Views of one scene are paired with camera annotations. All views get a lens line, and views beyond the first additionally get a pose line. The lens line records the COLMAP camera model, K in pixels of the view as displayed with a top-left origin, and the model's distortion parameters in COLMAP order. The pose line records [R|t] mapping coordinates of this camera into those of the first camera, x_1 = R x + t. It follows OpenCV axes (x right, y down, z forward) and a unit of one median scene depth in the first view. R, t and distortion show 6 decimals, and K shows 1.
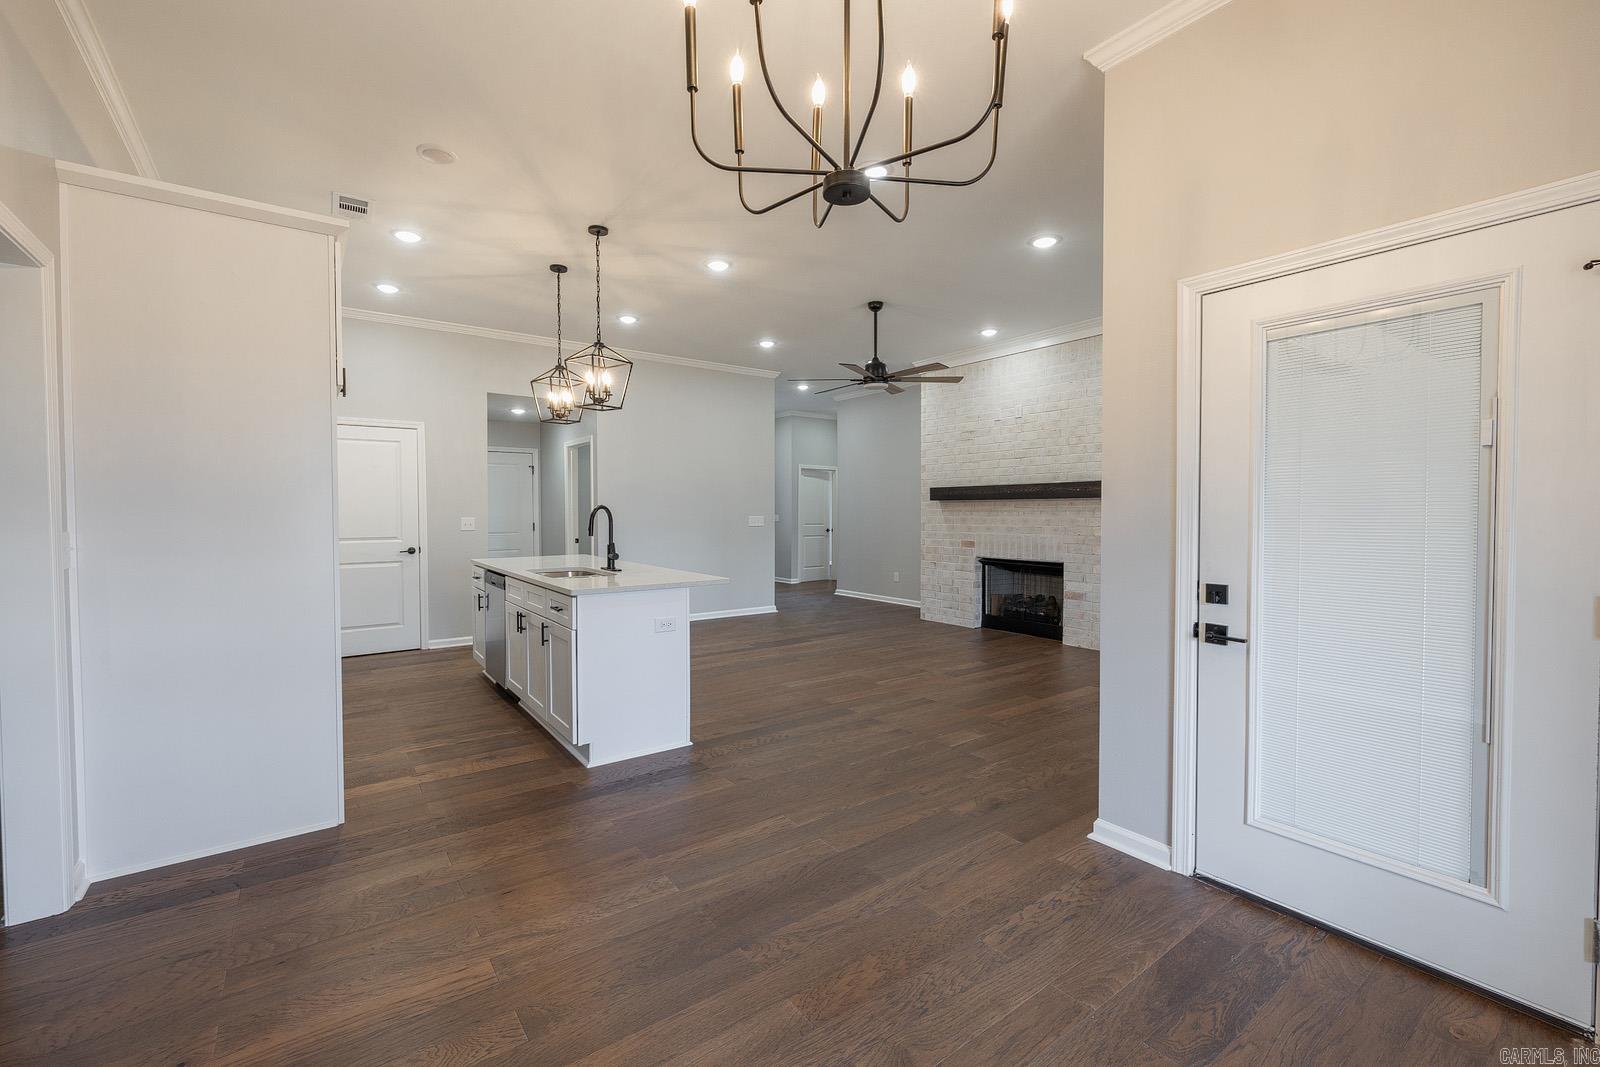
lens RADIAL K [[695.5, 0, 808.4], [0, 695.5, 518.7], [0, 0, 1]] dist [0.001801, -0.000224]
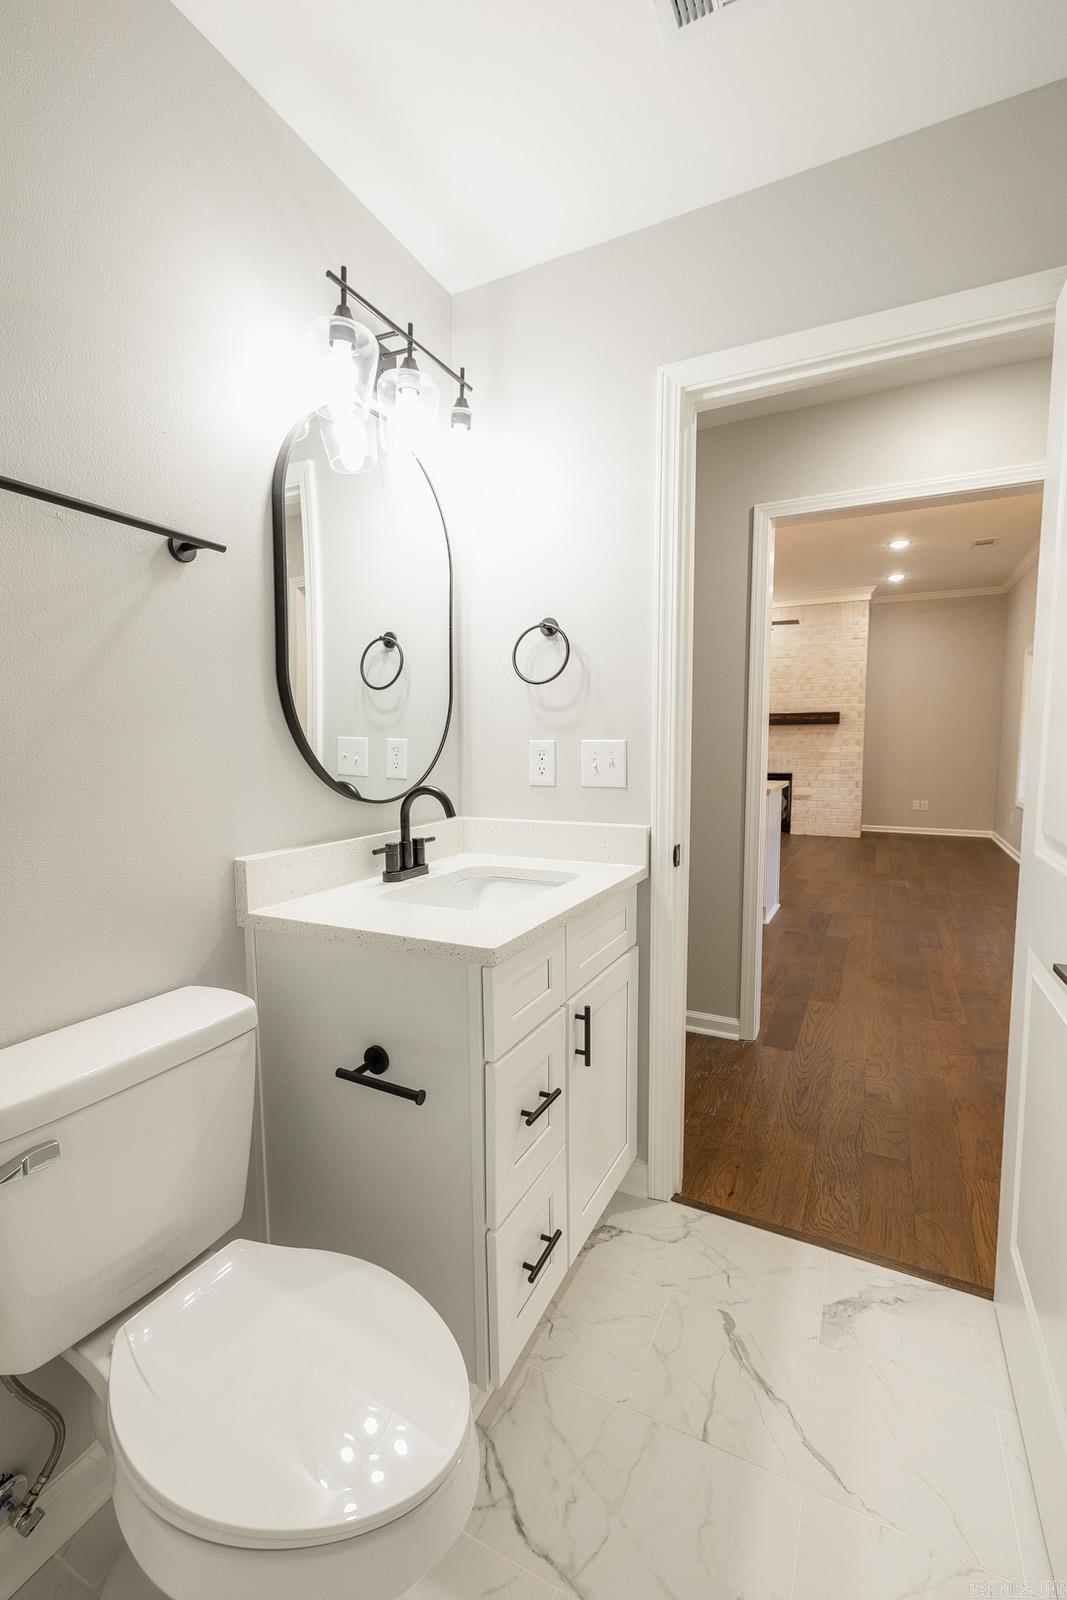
lens RADIAL K [[695.5, 0, 541.3], [0, 695.5, 801.0], [0, 0, 1]] dist [0.001801, -0.000224]
pose [[0.889812, -0.036454, 0.454868, -0.623143], [0.005464, 0.997584, 0.069260, 0.019731], [-0.456294, -0.059143, 0.887861, 0.026263]]
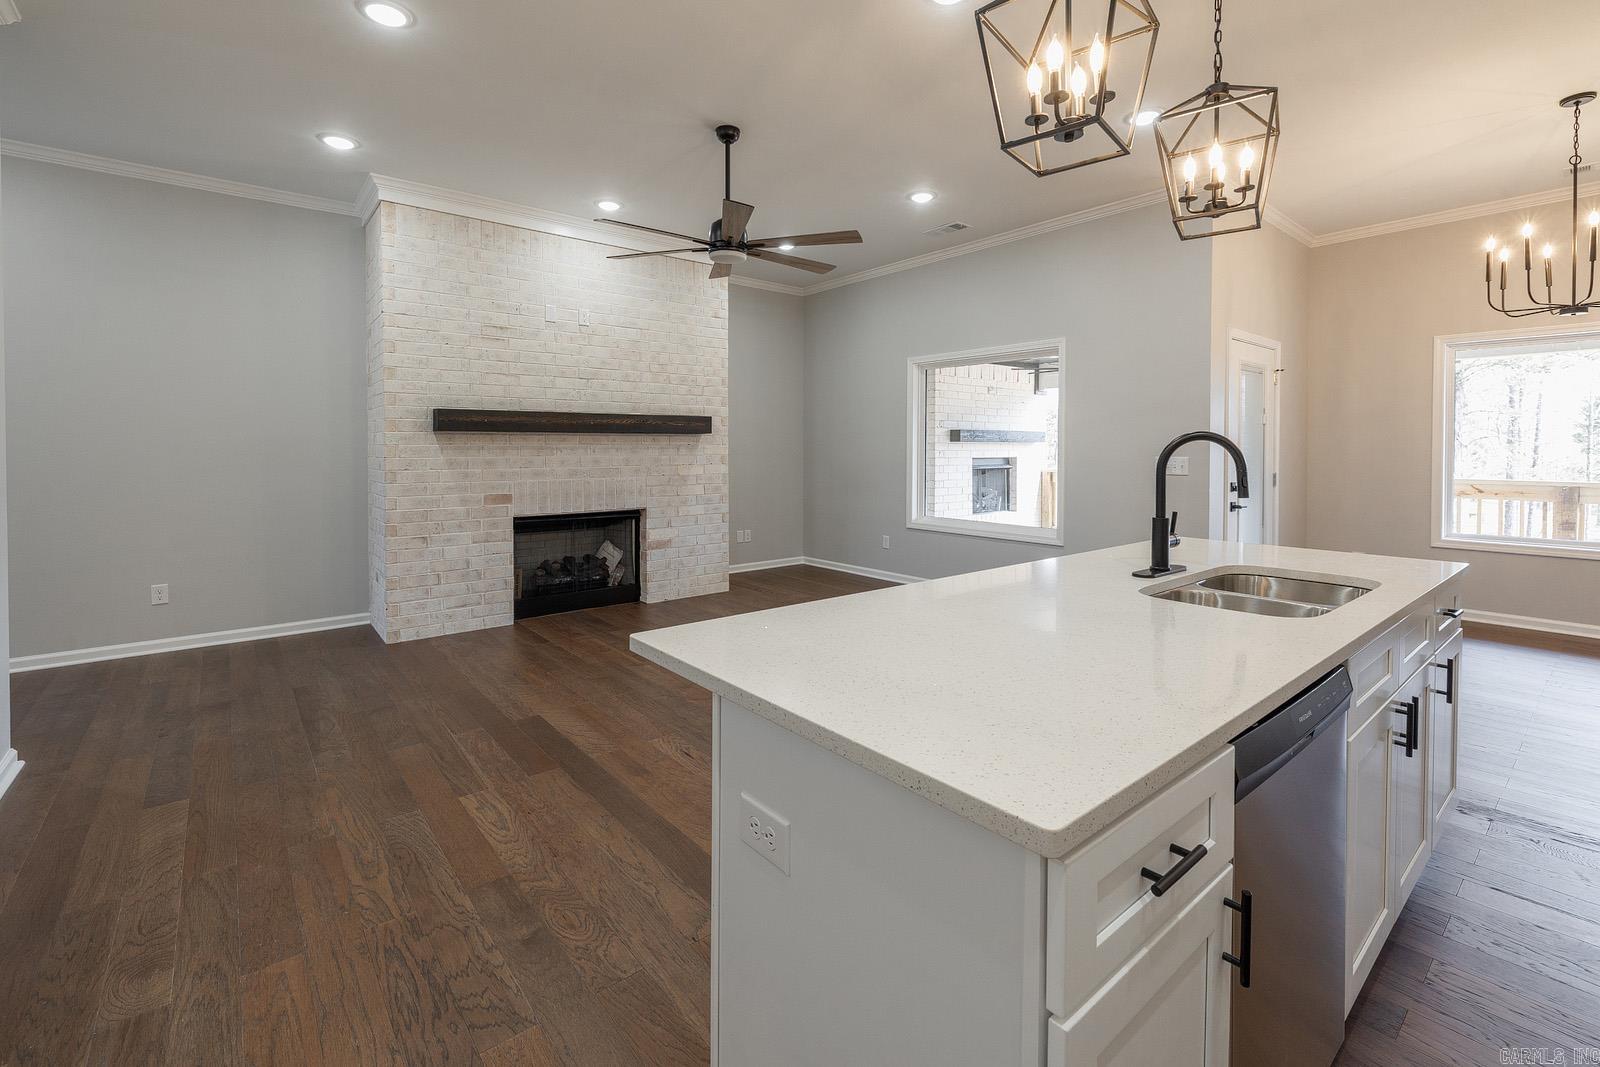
lens RADIAL K [[695.5, 0, 794.7], [0, 695.5, 461.6], [0, 0, 1]] dist [0.001801, -0.000224]
pose [[-0.049526, -0.017663, 0.998617, -0.460485], [0.014740, 0.999722, 0.018414, -0.007157], [-0.998664, 0.015631, -0.049252, 0.794210]]
